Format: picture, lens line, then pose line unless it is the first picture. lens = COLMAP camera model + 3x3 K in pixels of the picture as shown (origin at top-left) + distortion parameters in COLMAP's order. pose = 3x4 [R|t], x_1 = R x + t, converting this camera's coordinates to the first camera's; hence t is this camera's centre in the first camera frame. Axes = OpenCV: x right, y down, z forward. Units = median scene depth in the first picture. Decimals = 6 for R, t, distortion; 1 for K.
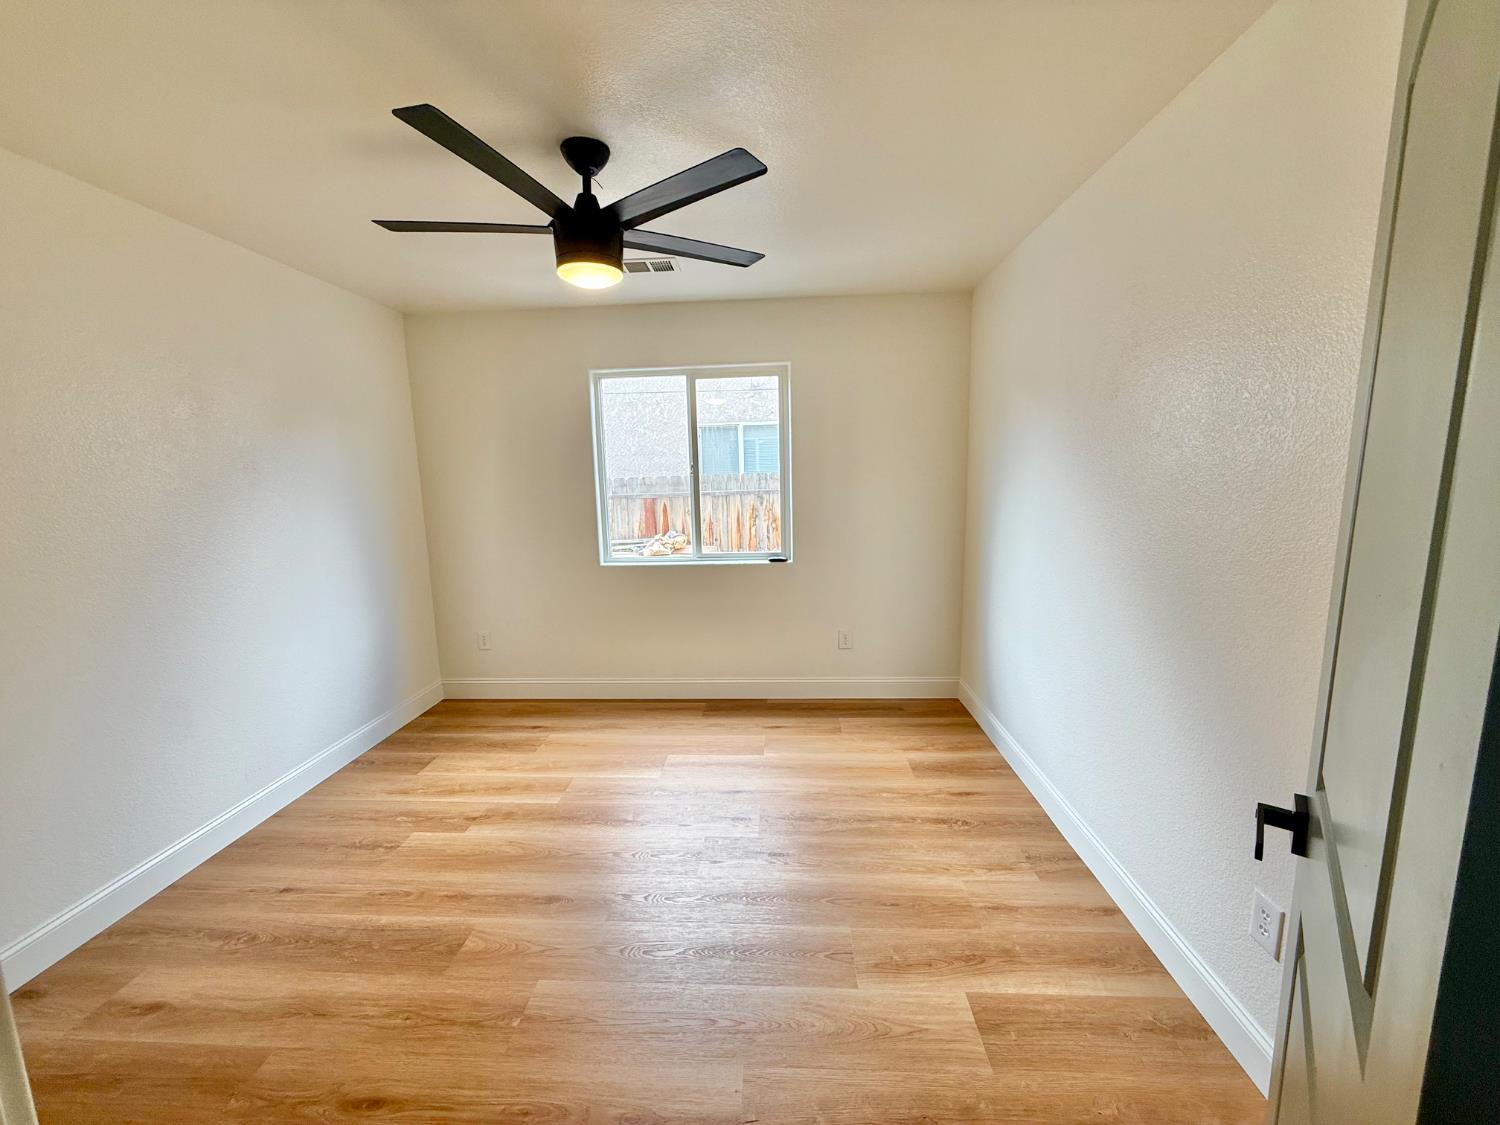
lens RADIAL K [[596.1, 0, 744.4], [0, 596.1, 563.0], [0, 0, 1]] dist [-0.000043, -0.000009]
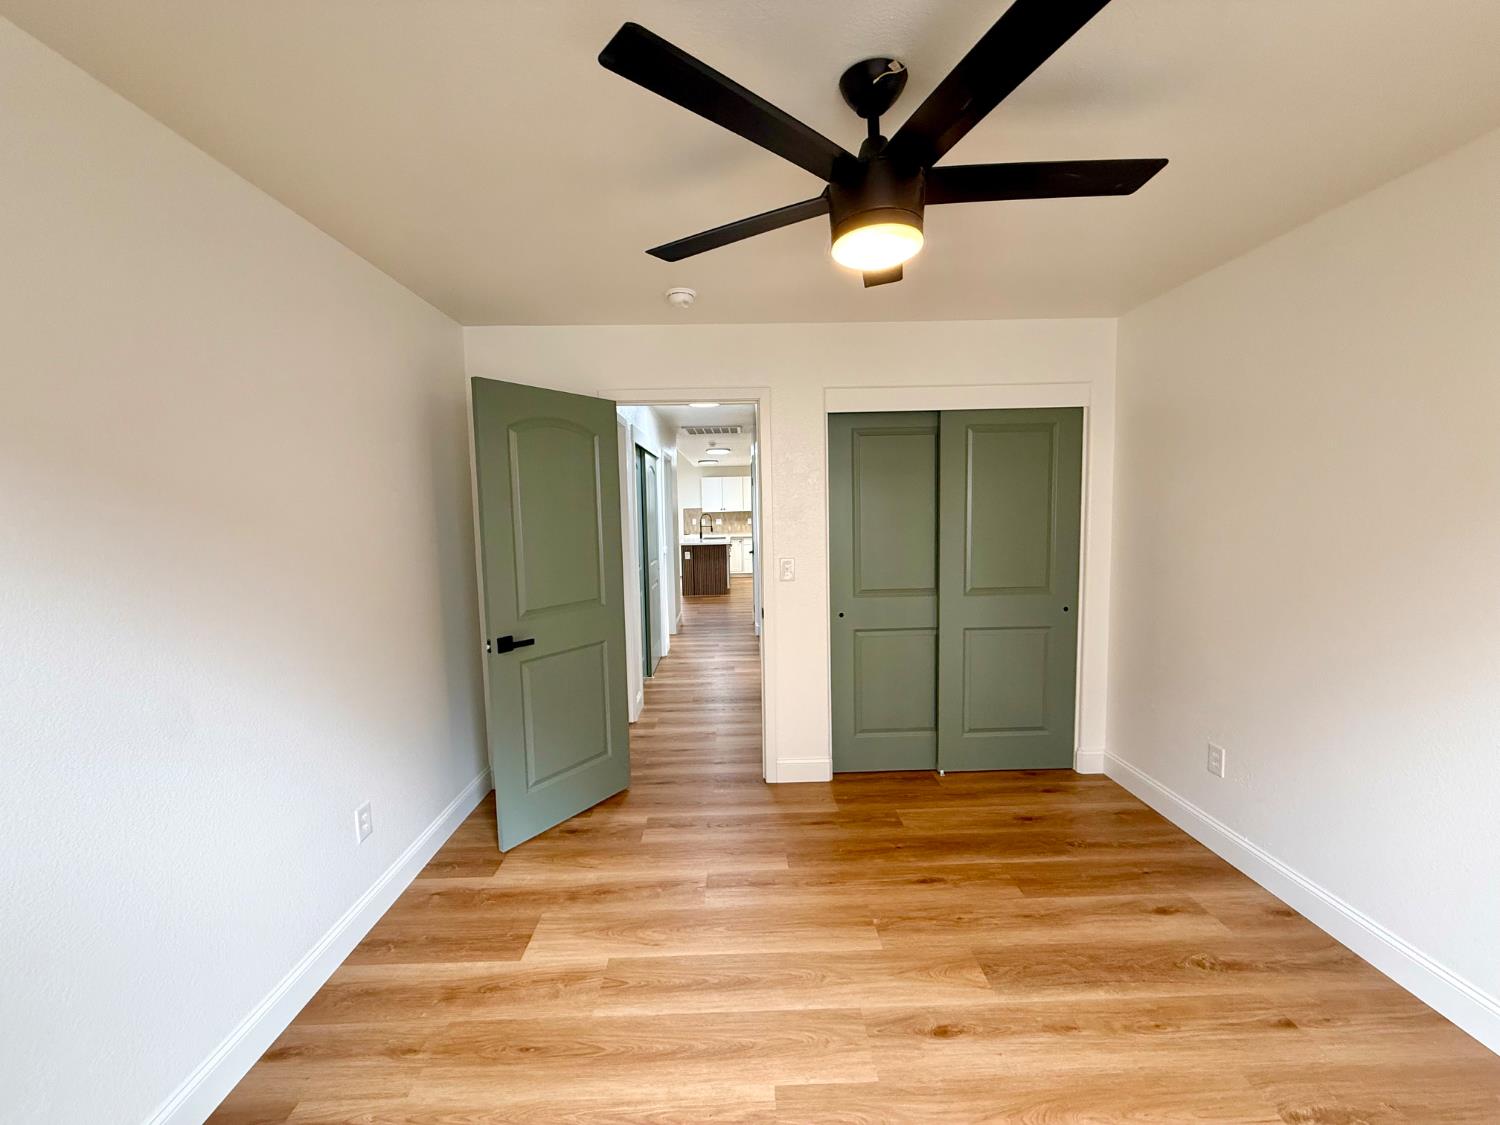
lens RADIAL K [[596.1, 0, 744.4], [0, 596.1, 563.0], [0, 0, 1]] dist [-0.000043, -0.000009]
pose [[-0.996046, 0.049561, -0.073732, -0.028050], [0.030104, 0.969122, 0.244738, -0.311840], [0.083585, 0.241551, -0.966782, 1.877889]]
